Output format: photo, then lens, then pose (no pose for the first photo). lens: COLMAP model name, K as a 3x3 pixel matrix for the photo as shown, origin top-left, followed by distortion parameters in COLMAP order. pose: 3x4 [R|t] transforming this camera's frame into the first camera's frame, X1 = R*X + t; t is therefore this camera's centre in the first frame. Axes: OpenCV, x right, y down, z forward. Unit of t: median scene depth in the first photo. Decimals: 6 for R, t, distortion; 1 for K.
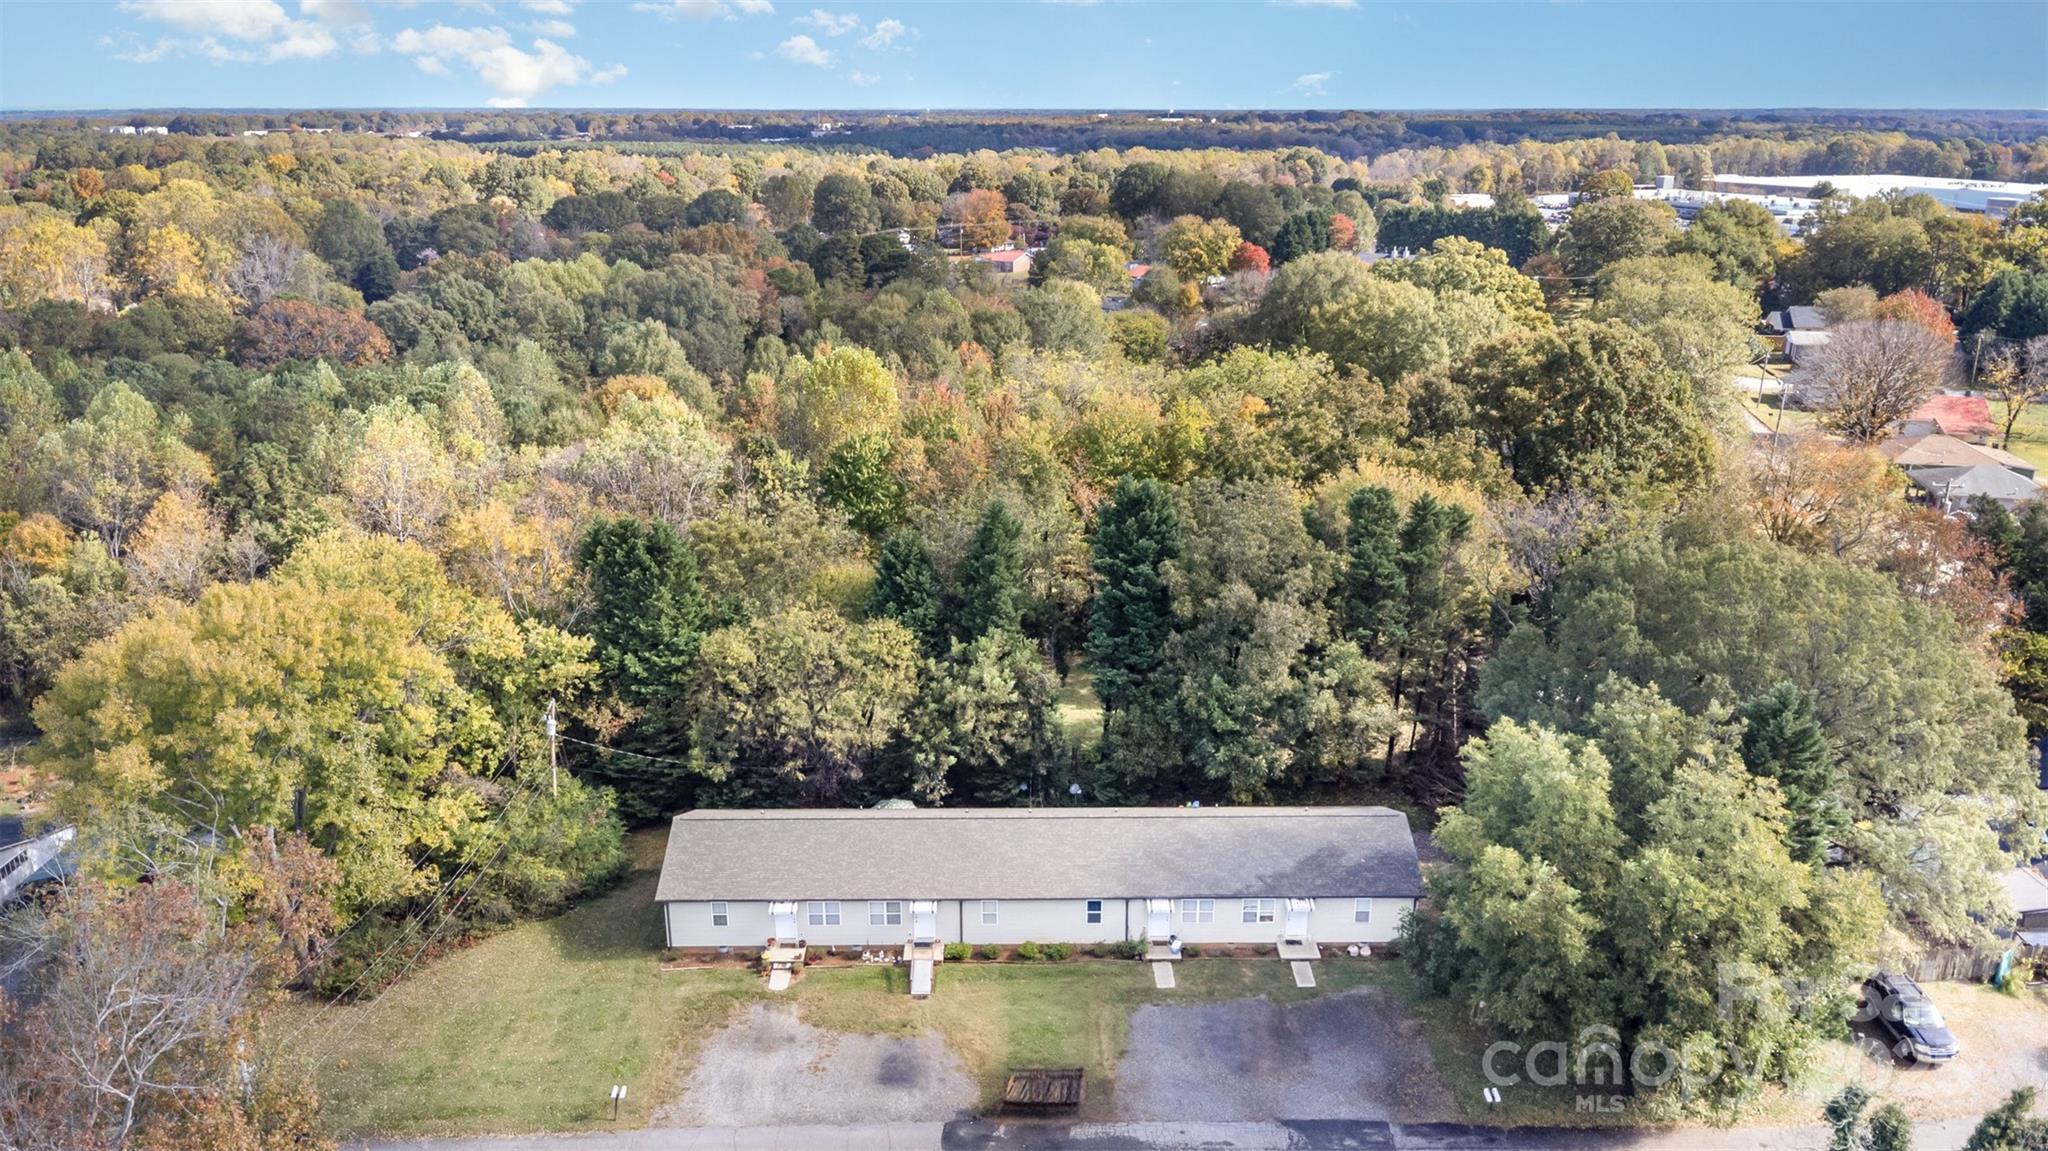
lens RADIAL K [[1478.9, 0, 1024.0], [0, 1478.9, 575.5], [0, 0, 1]] dist [0.034897, -0.056776]
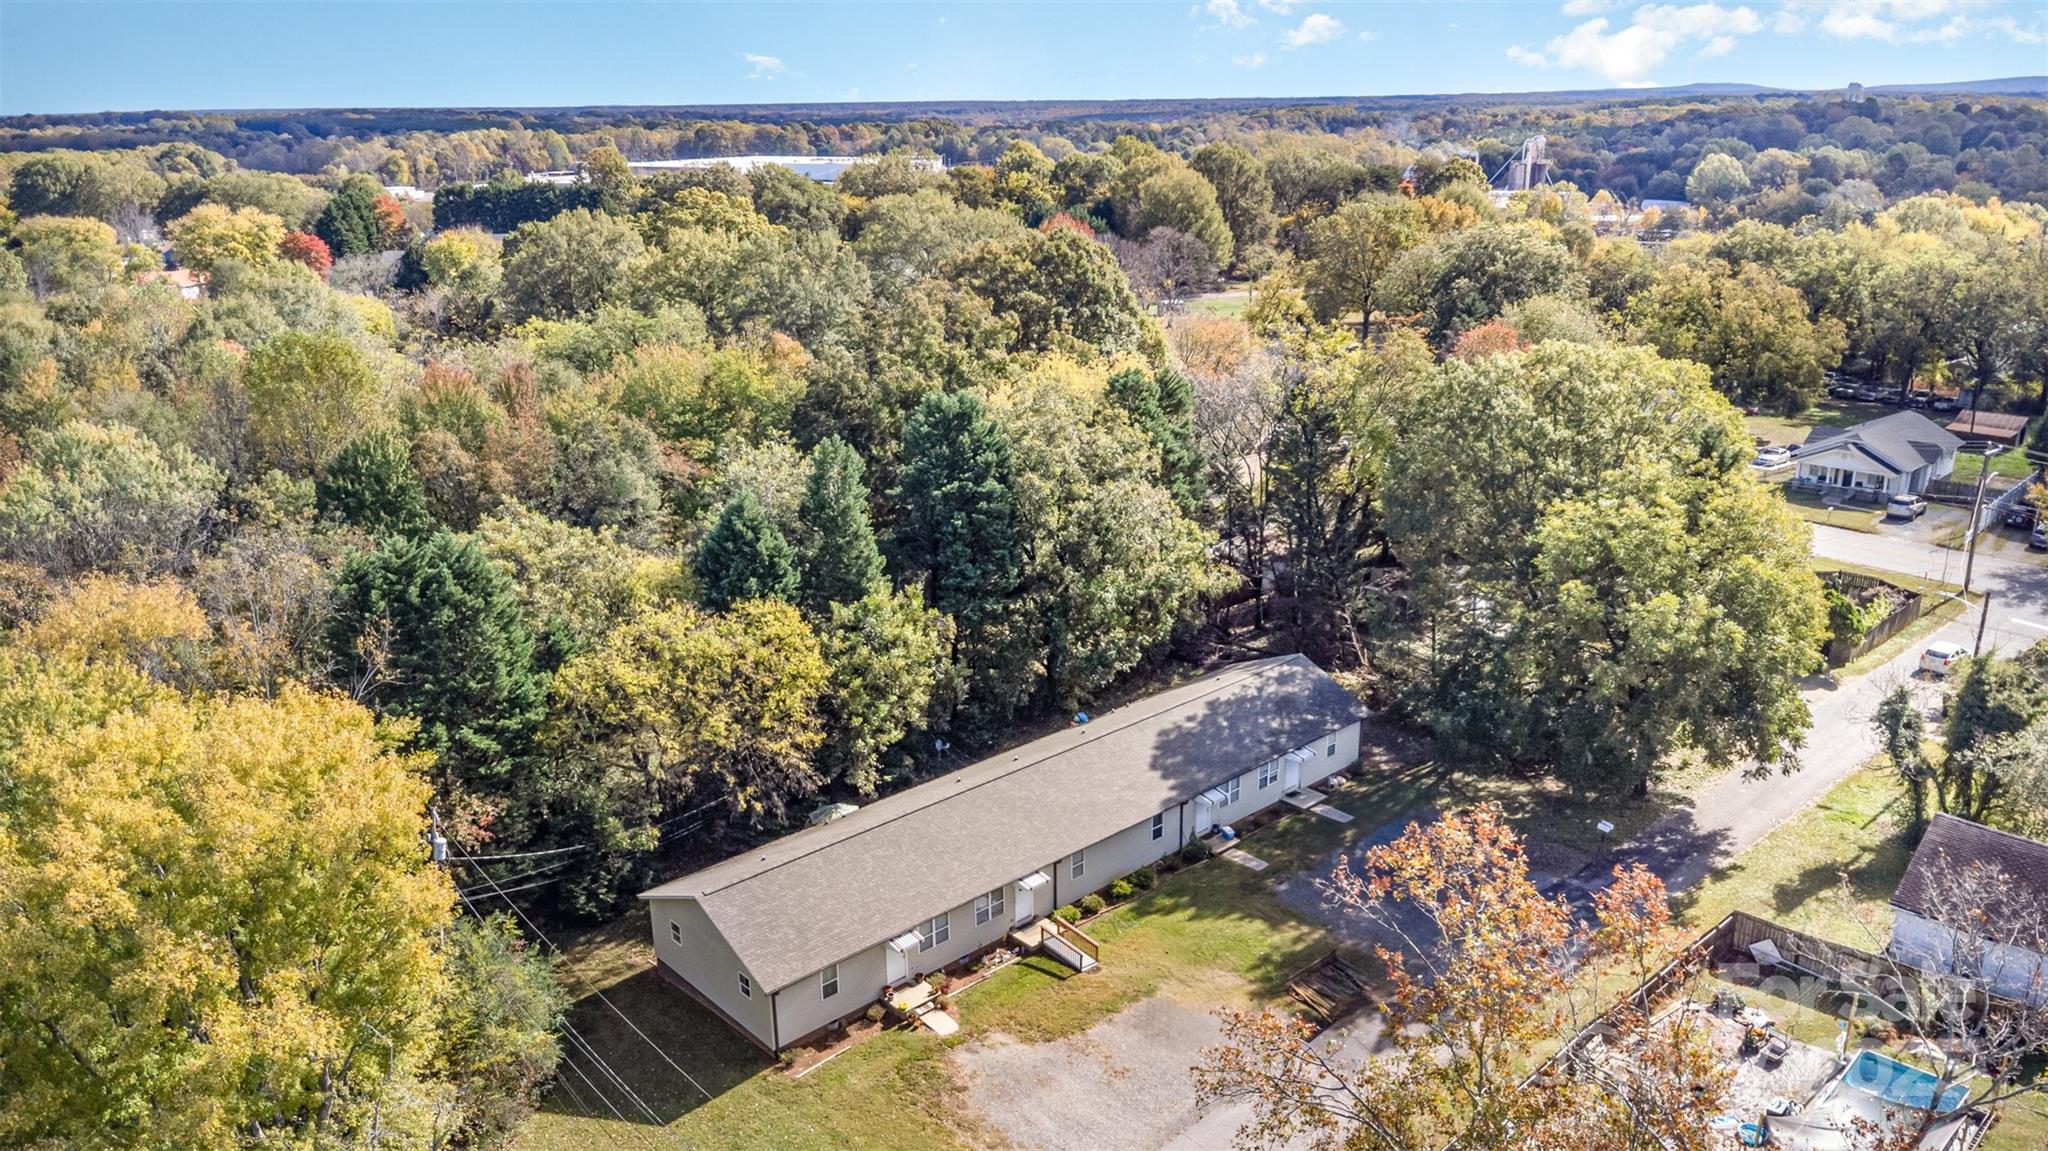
lens RADIAL K [[1478.9, 0, 1024.0], [0, 1478.9, 575.5], [0, 0, 1]] dist [0.034897, -0.056776]
pose [[0.743509, -0.210631, 0.634689, -0.521955], [0.210739, 0.974541, 0.076544, -0.016176], [-0.634653, 0.076842, 0.768968, 0.287591]]
